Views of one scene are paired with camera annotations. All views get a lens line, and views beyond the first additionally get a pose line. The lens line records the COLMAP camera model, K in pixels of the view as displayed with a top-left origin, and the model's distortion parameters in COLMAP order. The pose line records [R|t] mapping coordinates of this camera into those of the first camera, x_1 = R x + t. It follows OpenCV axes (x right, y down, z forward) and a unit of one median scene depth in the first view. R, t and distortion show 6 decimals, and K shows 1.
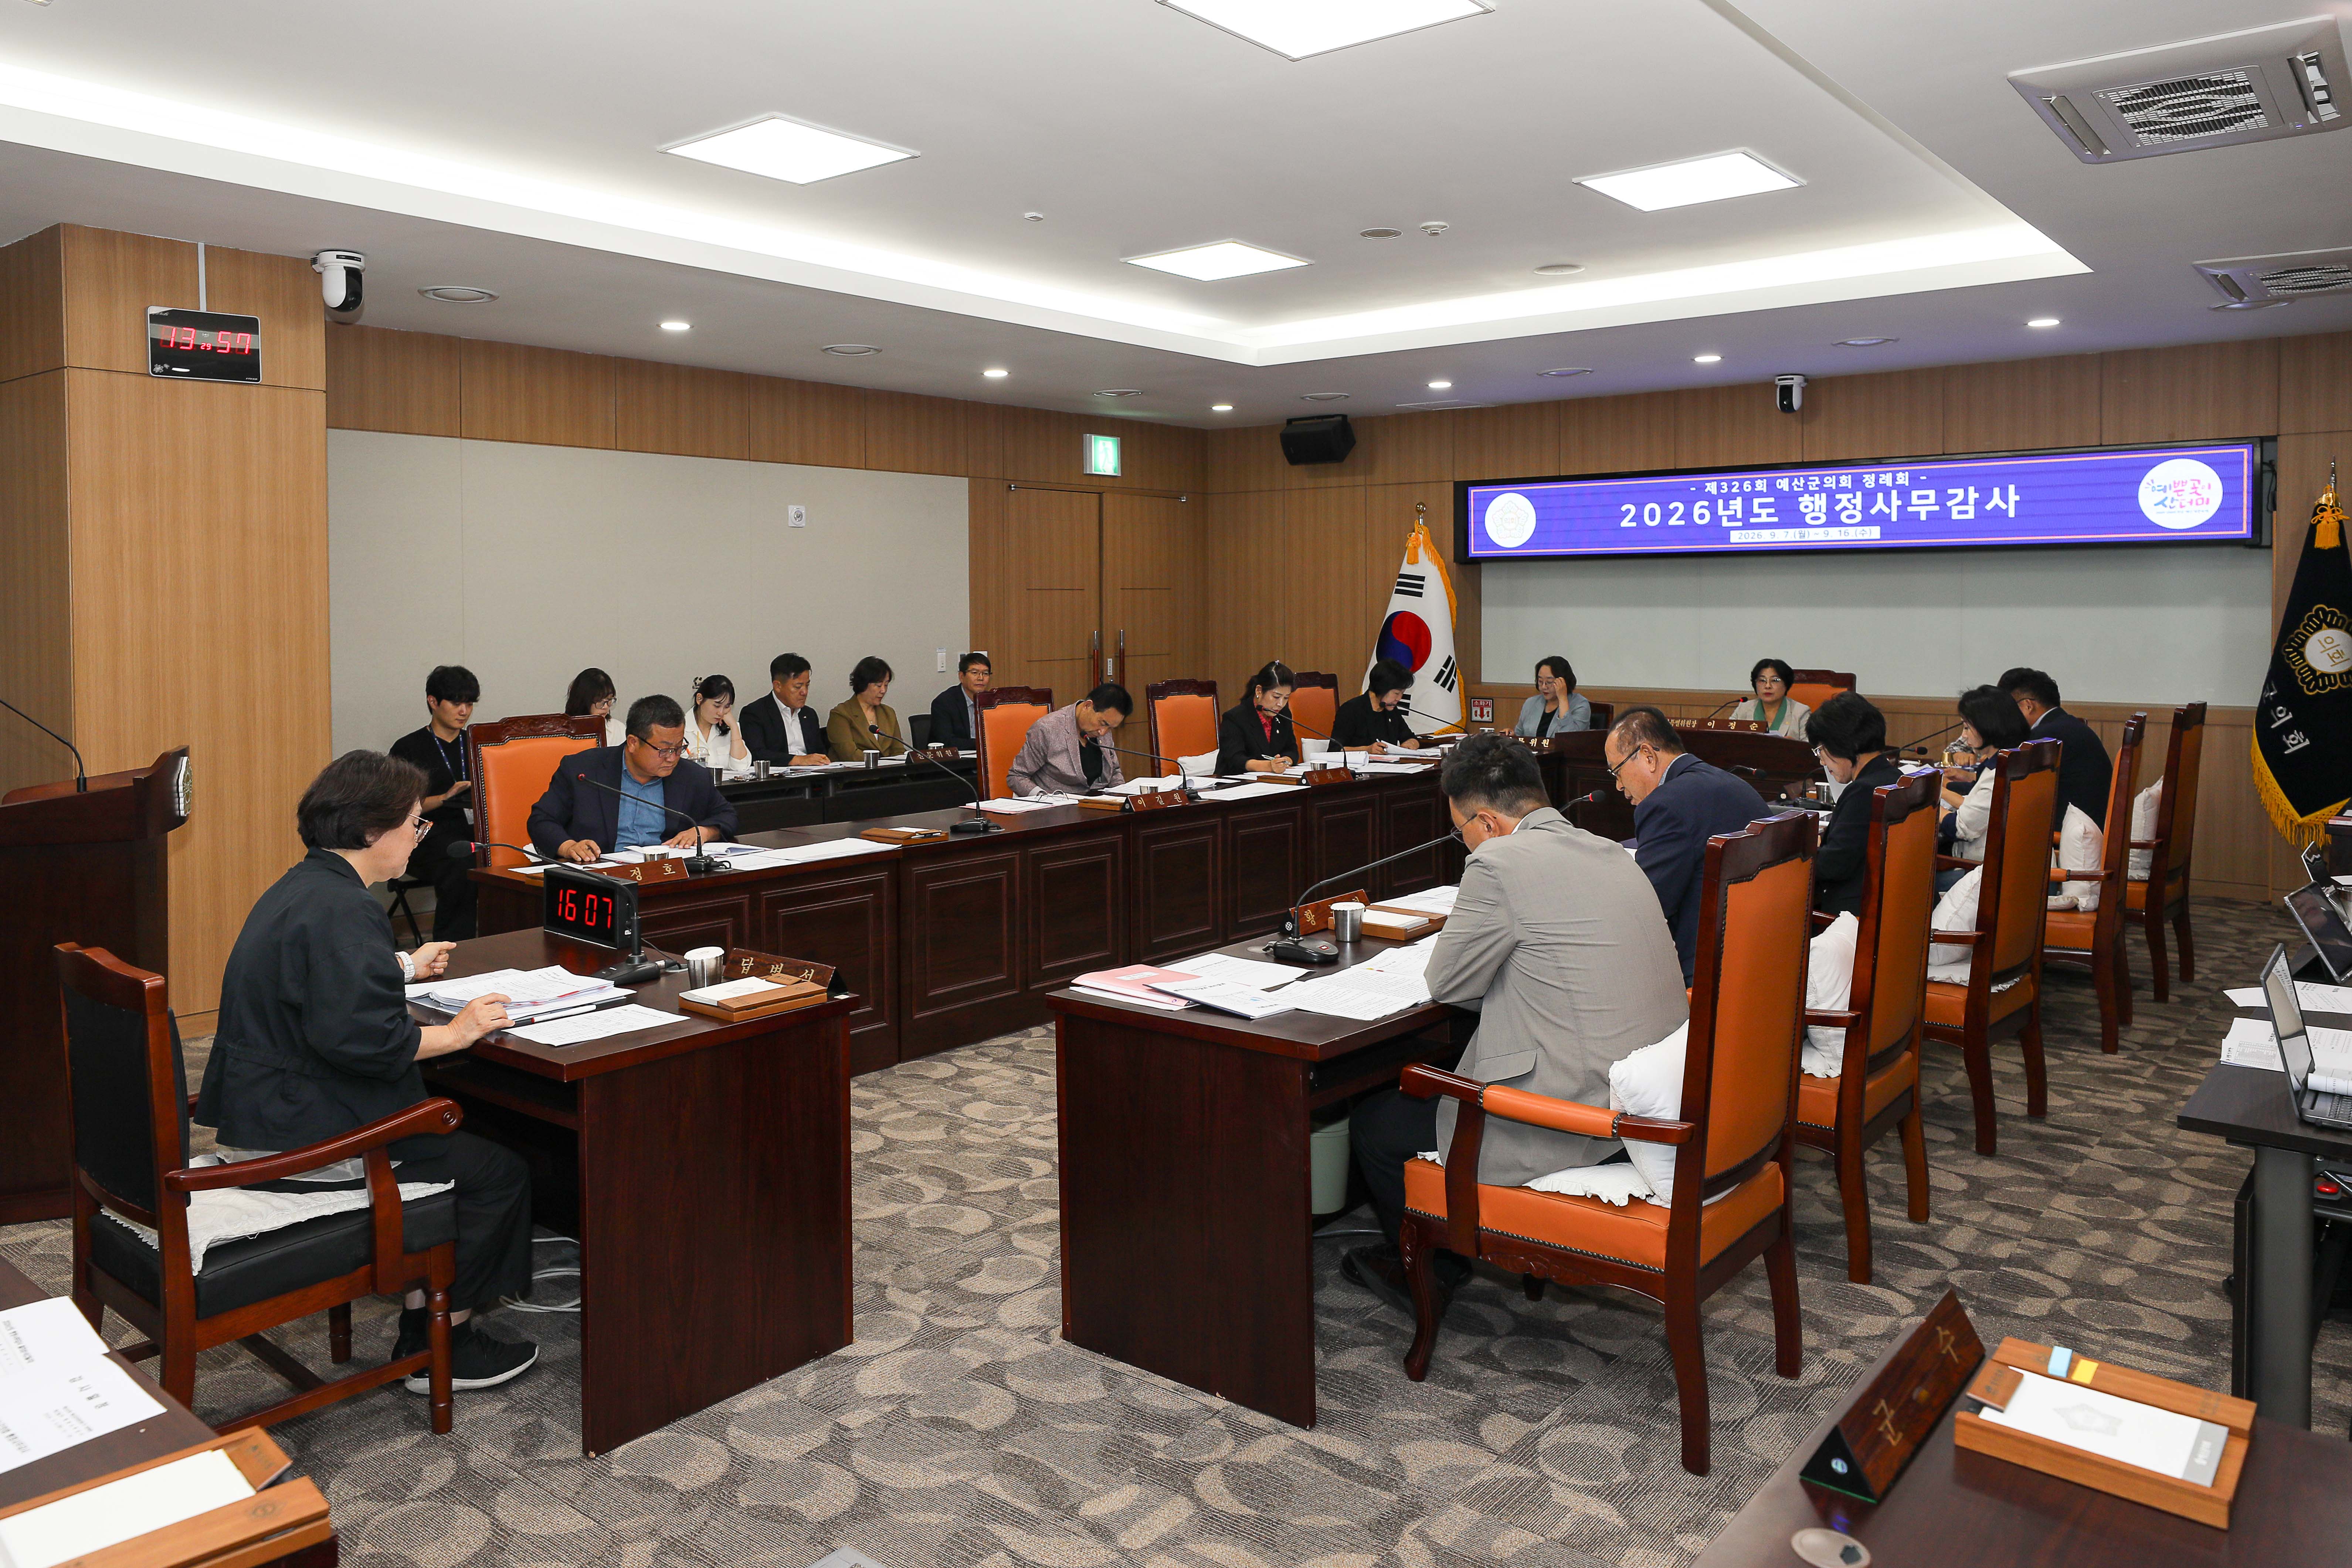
lens RADIAL K [[1622.9, 0, 1177.3], [0, 1622.9, 692.6], [0, 0, 1]] dist [-0.007593, 0.000145]
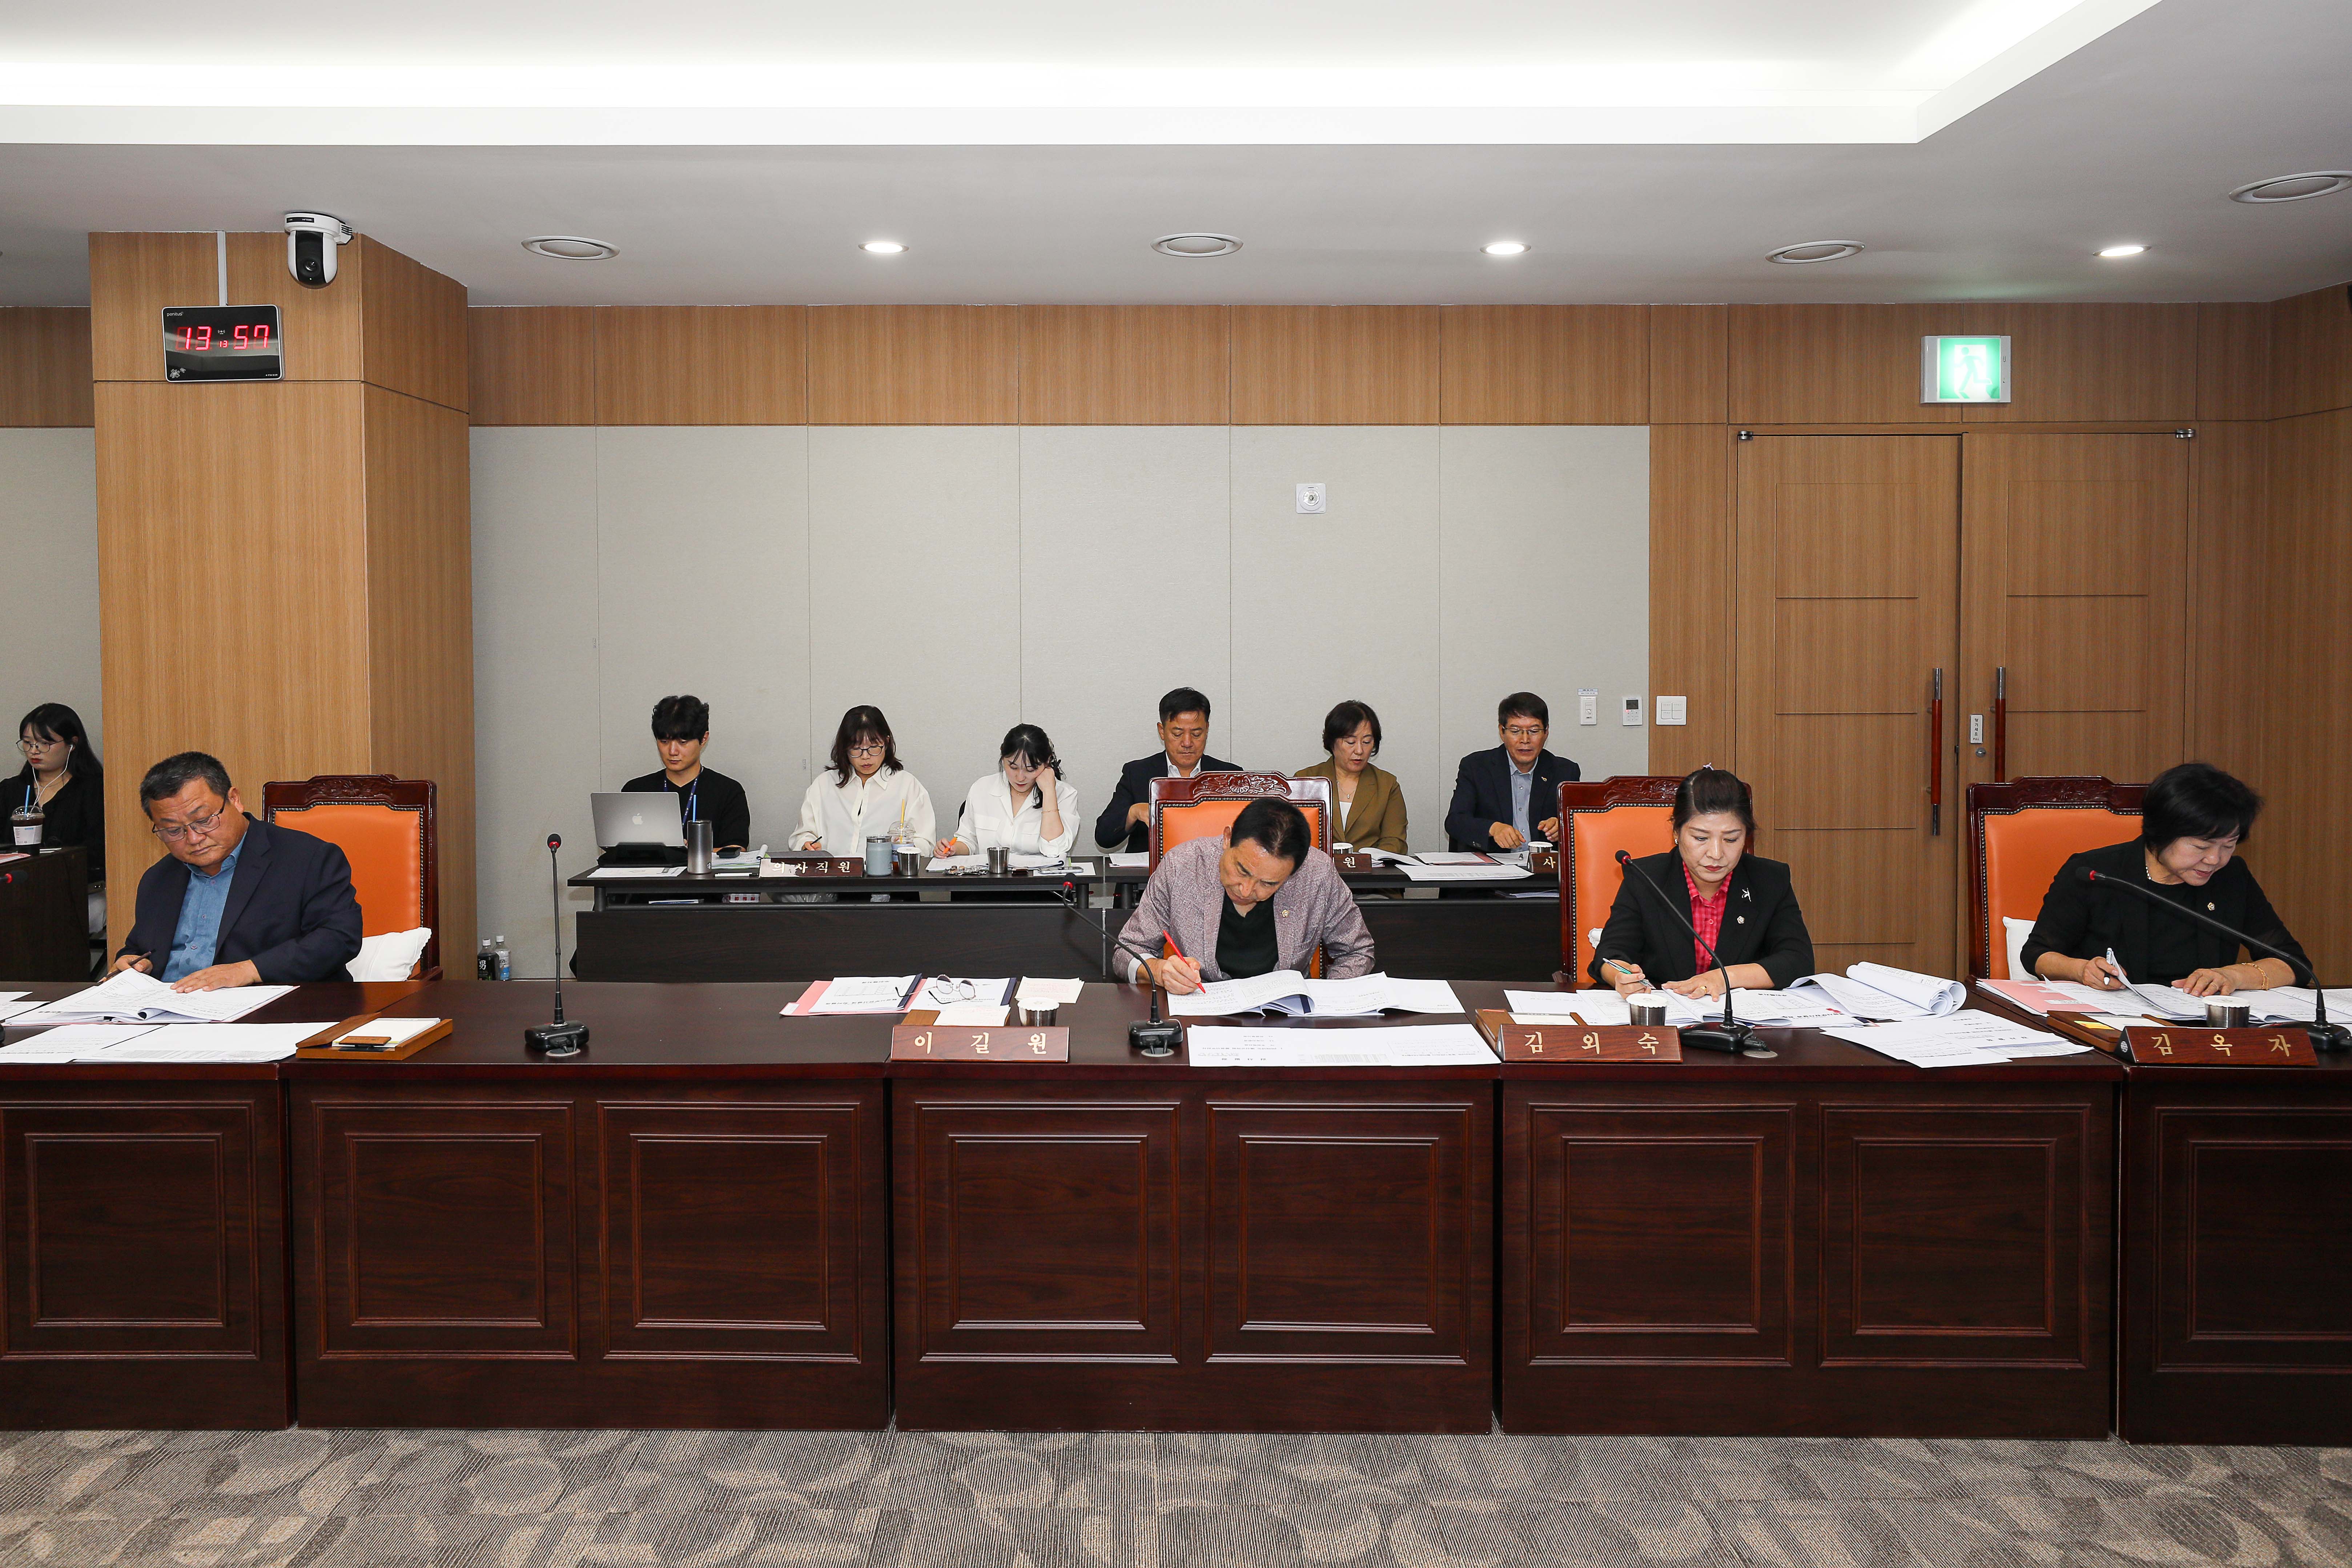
lens RADIAL K [[1622.9, 0, 1177.3], [0, 1622.9, 692.6], [0, 0, 1]] dist [-0.007593, 0.000145]
pose [[0.640200, 0.043560, -0.766972, 0.441125], [-0.043620, 0.998842, 0.020318, -0.057949], [0.766969, 0.020448, 0.641359, 0.807567]]
